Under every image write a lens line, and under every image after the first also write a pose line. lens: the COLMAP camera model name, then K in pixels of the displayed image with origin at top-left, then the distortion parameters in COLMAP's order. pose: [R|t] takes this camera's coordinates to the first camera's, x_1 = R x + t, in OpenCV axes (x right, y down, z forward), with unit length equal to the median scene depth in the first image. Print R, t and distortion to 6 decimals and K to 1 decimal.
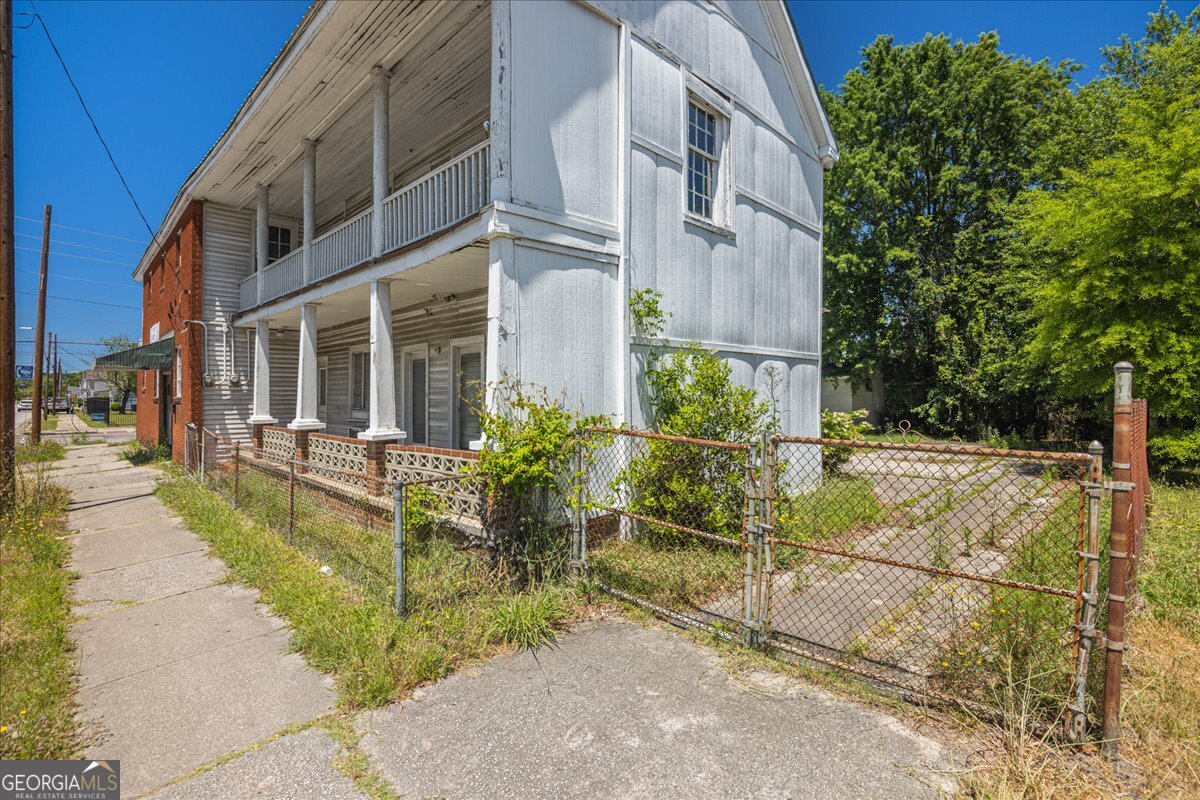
lens RADIAL K [[571.4, 0, 604.9], [0, 571.4, 397.5], [0, 0, 1]] dist [-0.010658, -0.000621]
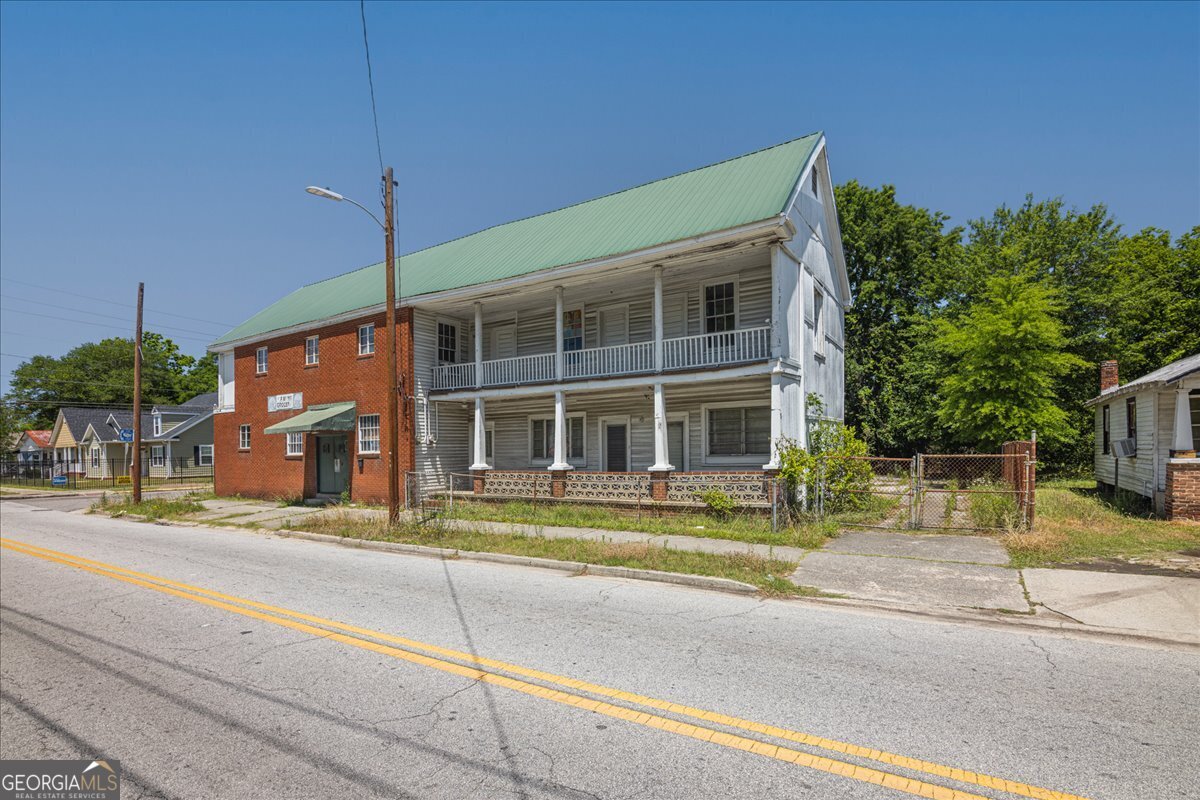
lens RADIAL K [[571.4, 0, 607.5], [0, 571.4, 461.1], [0, 0, 1]] dist [-0.010658, -0.000621]
pose [[0.978800, -0.023176, 0.203502, -0.668037], [0.019680, 0.999622, 0.019183, 0.003655], [-0.203870, -0.014772, 0.978887, -0.540936]]
